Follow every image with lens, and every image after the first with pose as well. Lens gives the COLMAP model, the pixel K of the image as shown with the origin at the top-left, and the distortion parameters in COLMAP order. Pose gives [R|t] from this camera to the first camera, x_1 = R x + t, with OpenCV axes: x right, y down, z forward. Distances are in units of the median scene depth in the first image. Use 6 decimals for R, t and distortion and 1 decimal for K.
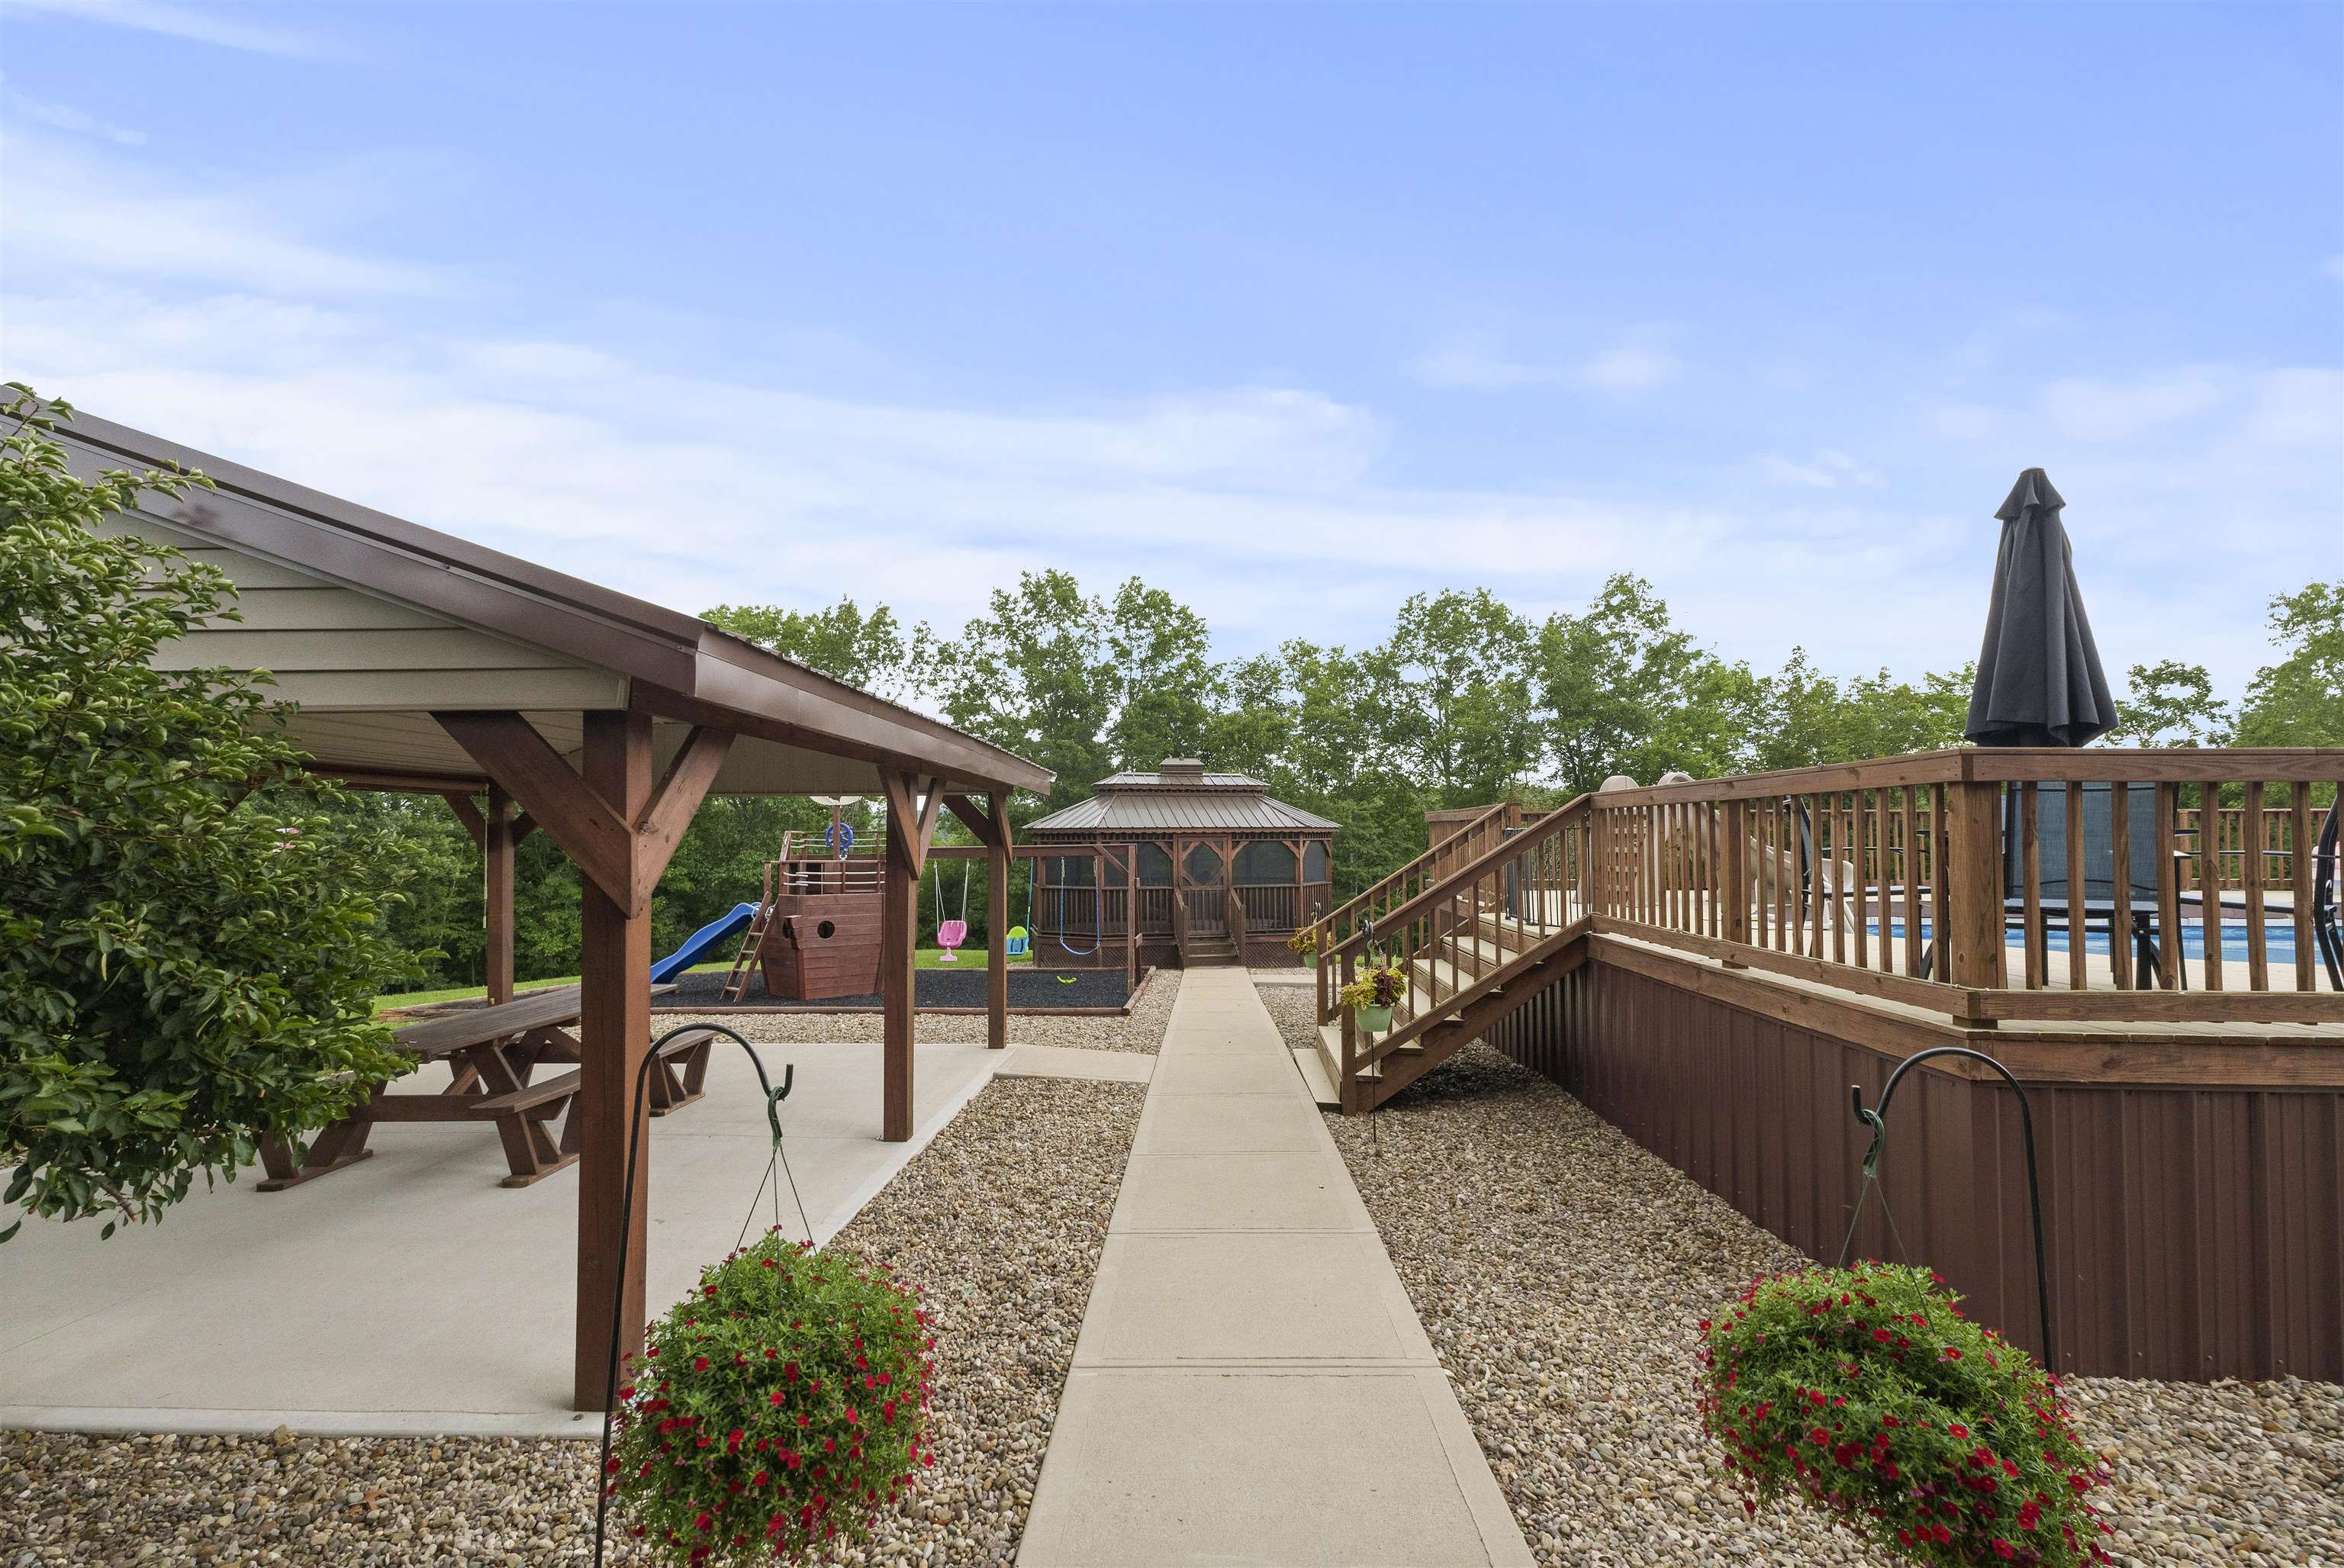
lens RADIAL K [[1013.6, 0, 1175.4], [0, 1013.6, 810.0], [0, 0, 1]] dist [0.000103, 0.000042]
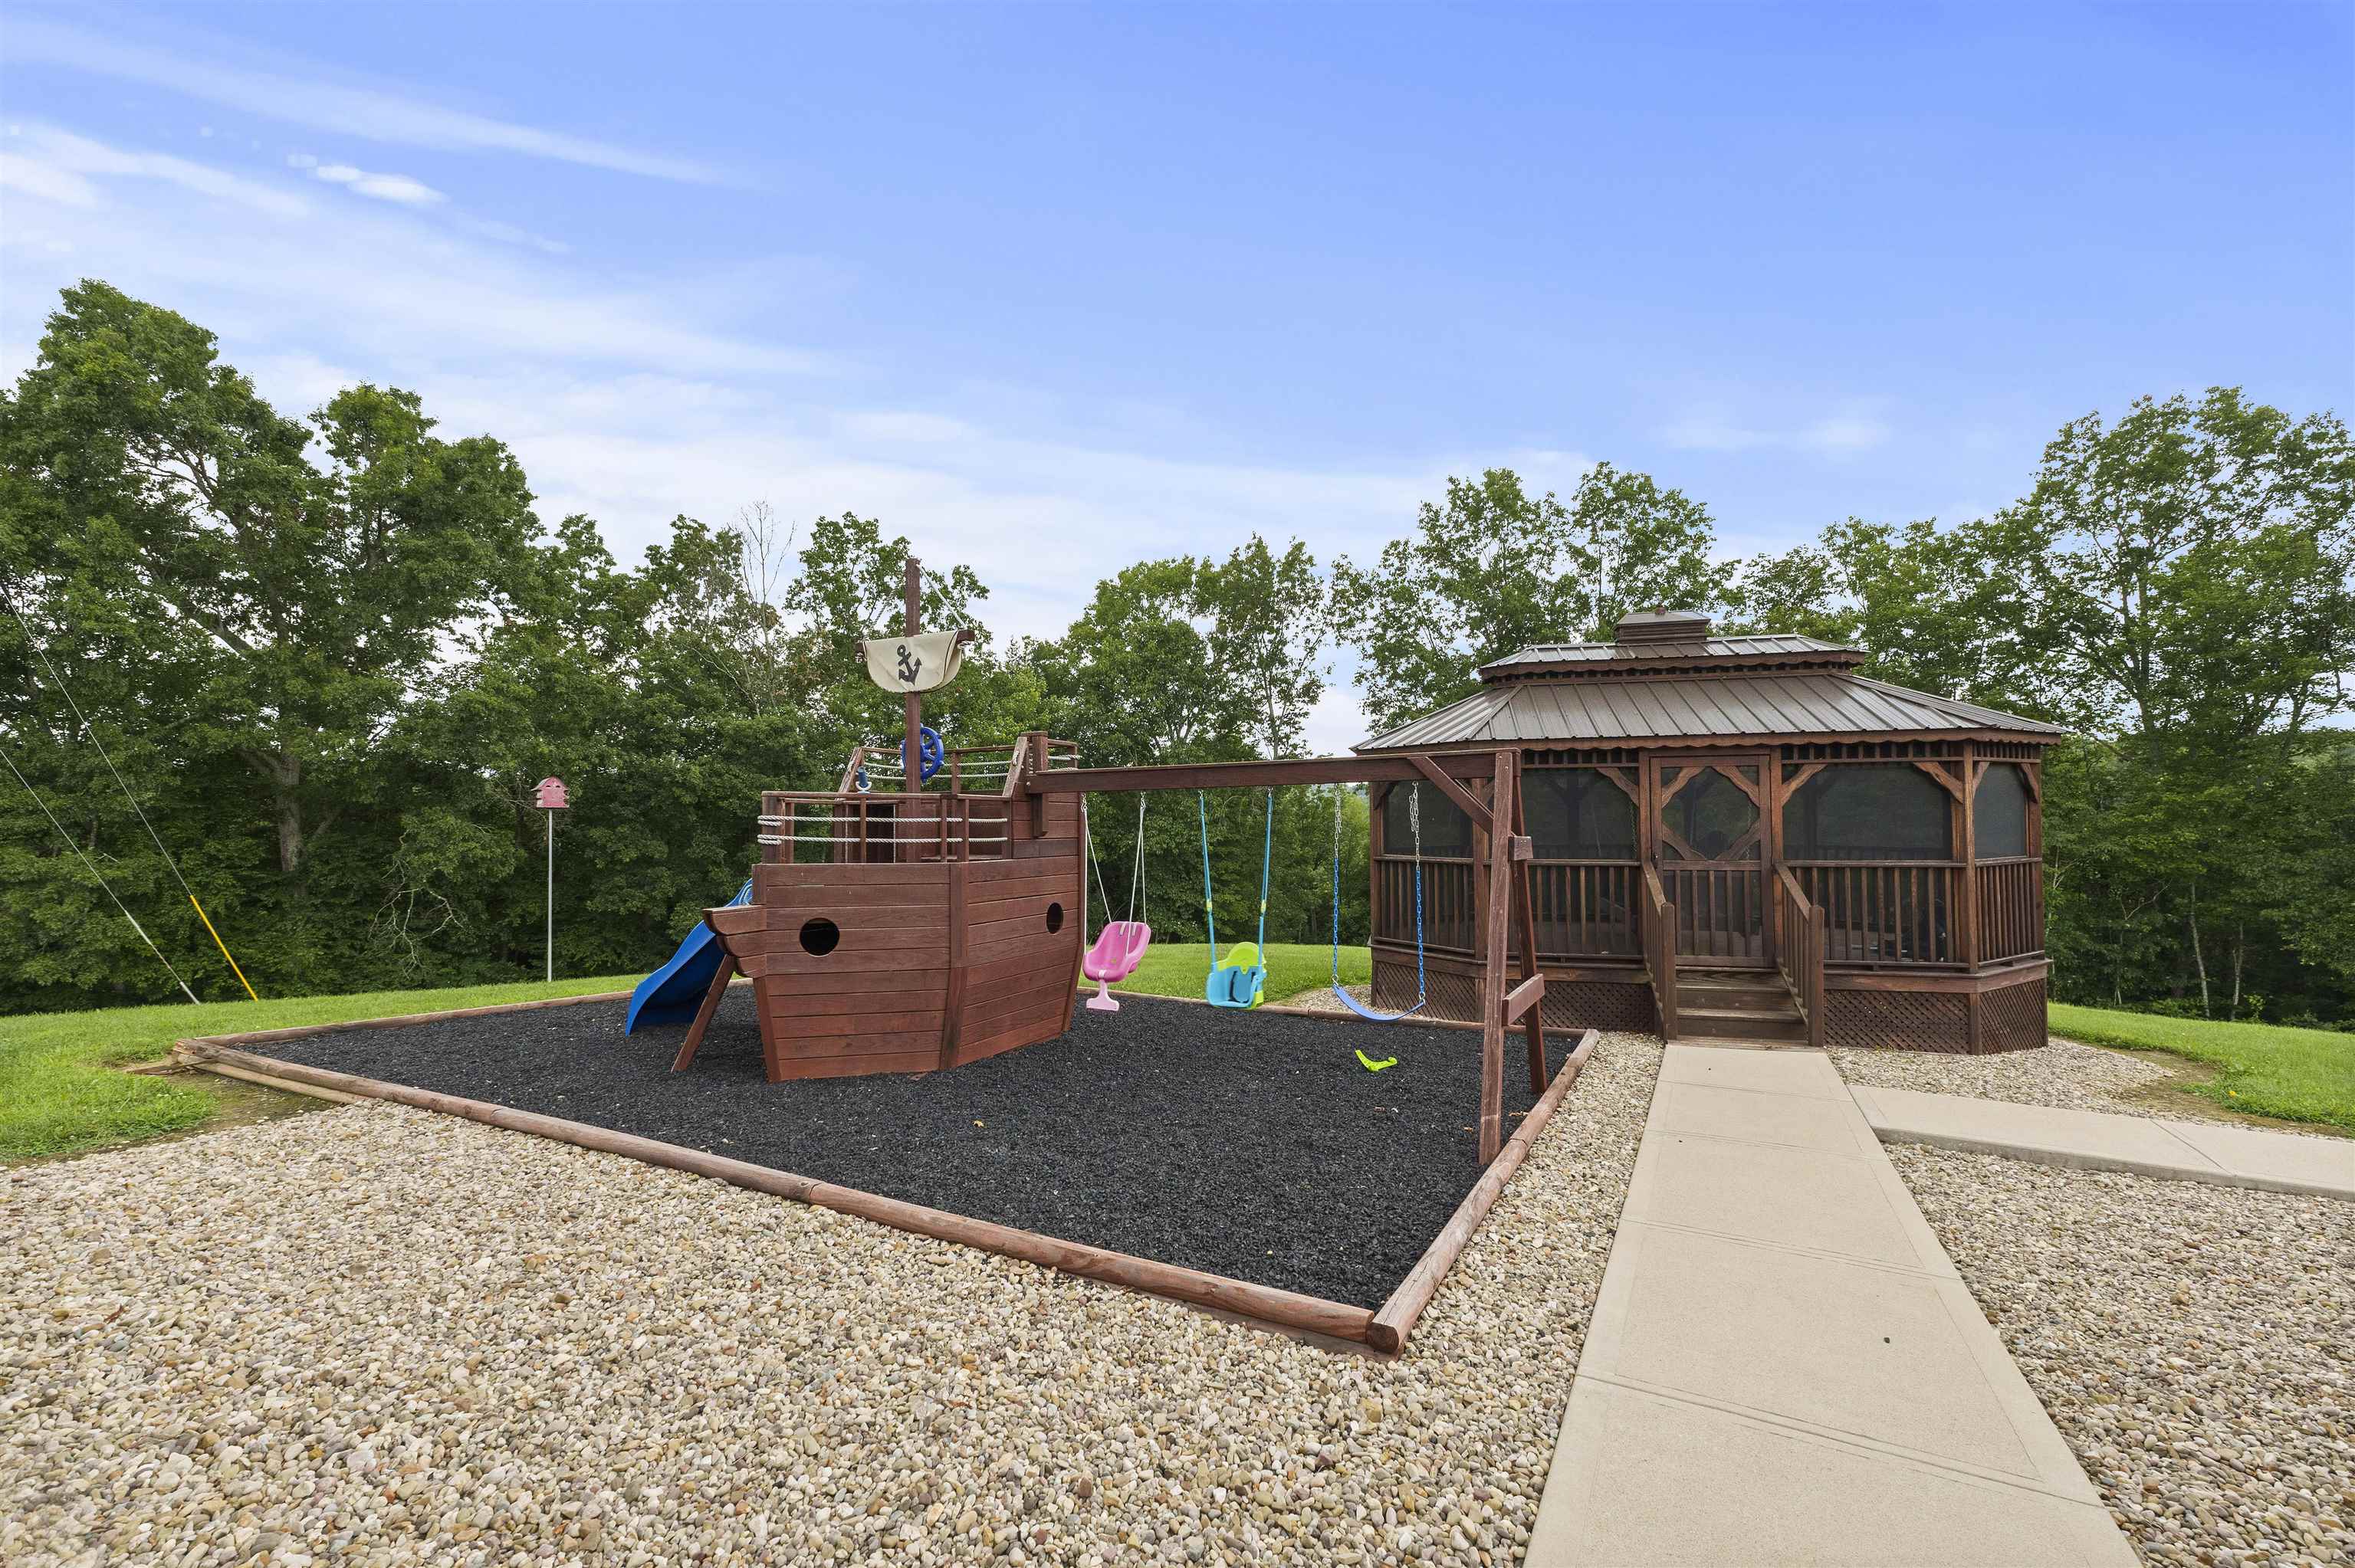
lens RADIAL K [[1004.0, 0, 1177.5], [0, 1004.0, 784.0], [0, 0, 1]] dist [-0.000142, 0.009553]
pose [[0.896997, -0.015004, -0.441783, 0.004102], [0.015509, 0.999877, -0.002469, 0.012840], [0.441765, -0.004637, 0.897119, 0.166507]]
